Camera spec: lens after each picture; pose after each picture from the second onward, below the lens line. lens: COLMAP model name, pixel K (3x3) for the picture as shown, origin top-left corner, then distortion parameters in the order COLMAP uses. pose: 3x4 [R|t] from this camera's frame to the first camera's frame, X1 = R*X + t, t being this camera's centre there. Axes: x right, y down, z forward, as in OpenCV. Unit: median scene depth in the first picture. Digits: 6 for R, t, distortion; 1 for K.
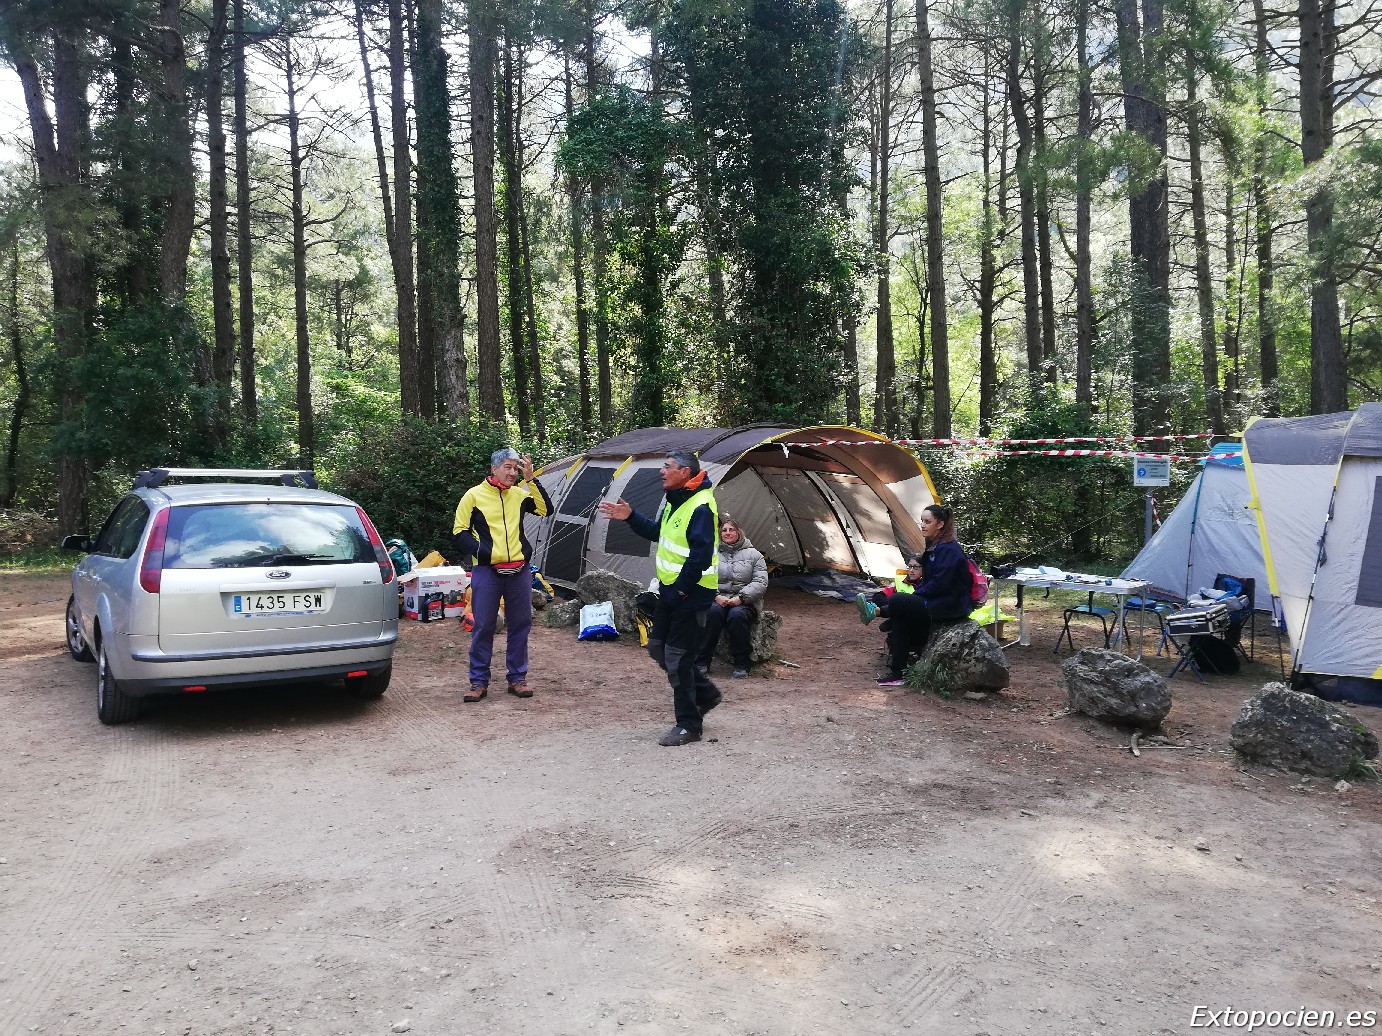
lens RADIAL K [[1033.4, 0, 691.0], [0, 1033.4, 518.0], [0, 0, 1]] dist [0.053702, -0.076348]
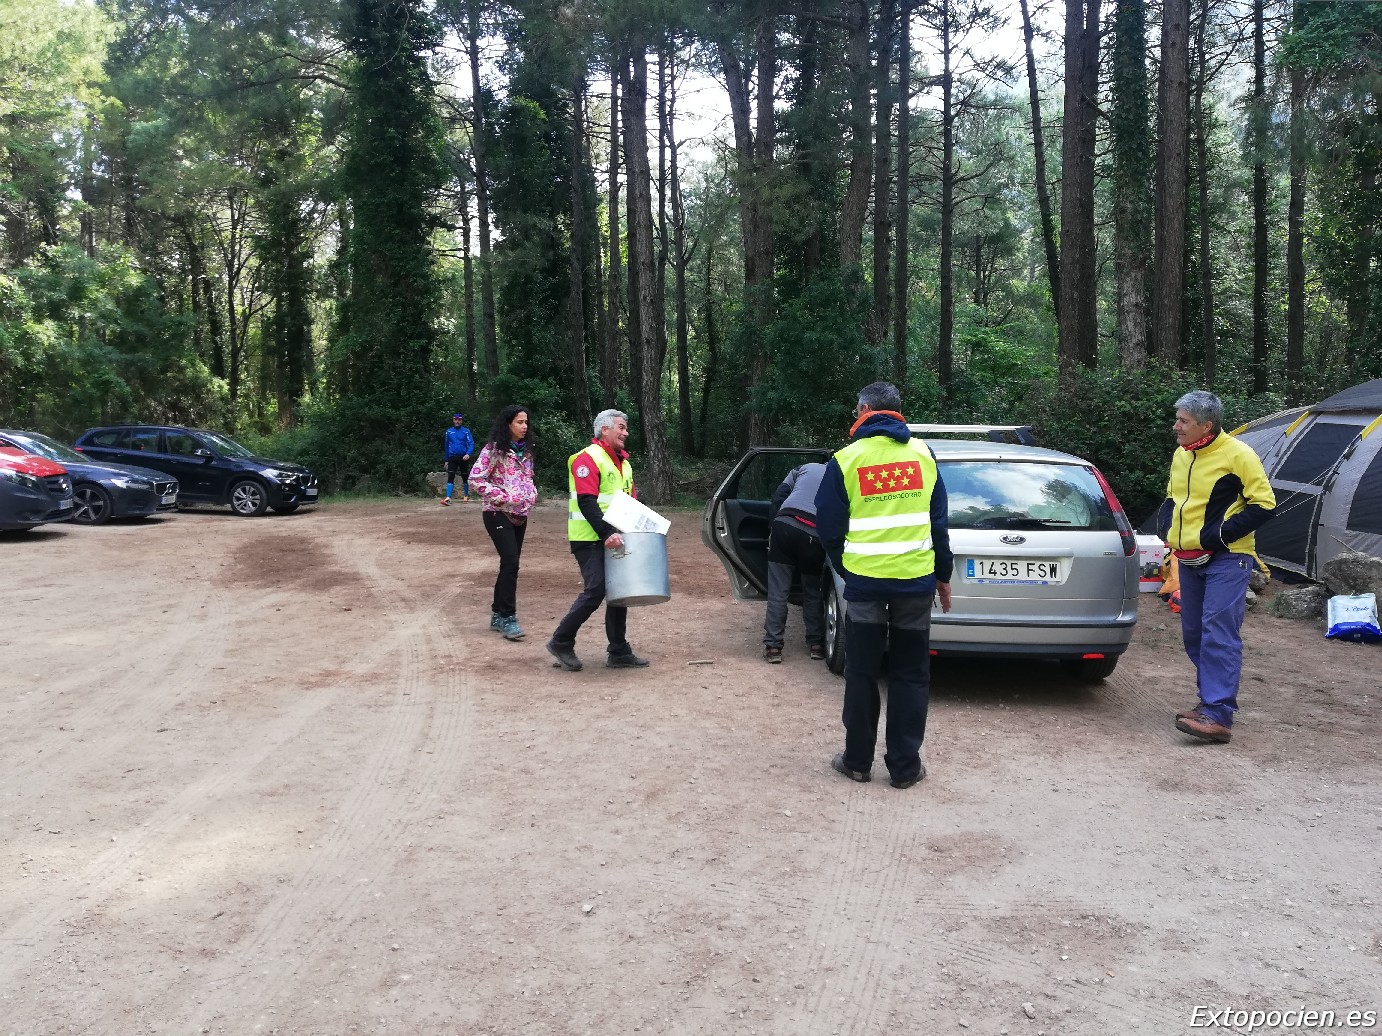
lens RADIAL K [[1029.2, 0, 691.0], [0, 1029.2, 518.0], [0, 0, 1]] dist [0.050428, -0.059420]
pose [[0.837625, 0.052836, -0.543684, -0.085759], [-0.030467, 0.998281, 0.050074, -0.000774], [0.545395, -0.025379, 0.837795, 0.050011]]
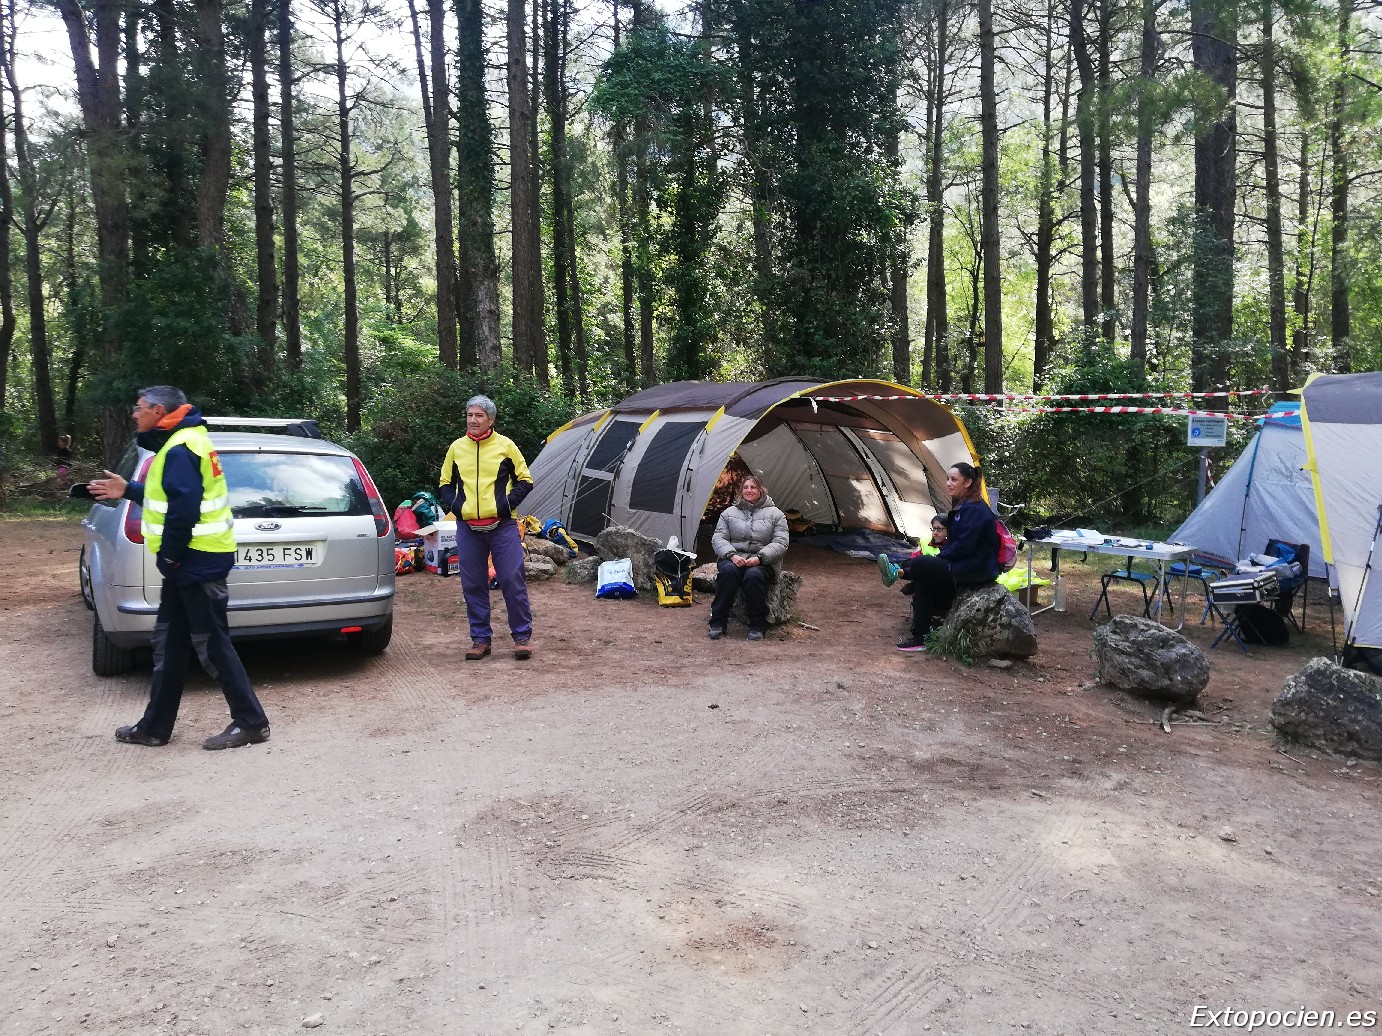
lens RADIAL K [[1029.2, 0, 691.0], [0, 1029.2, 518.0], [0, 0, 1]] dist [0.050428, -0.059420]
pose [[0.998754, 0.014248, -0.047834, 0.026156], [-0.012222, 0.999026, 0.042393, 0.000611], [0.048392, -0.041755, 0.997955, 0.034216]]
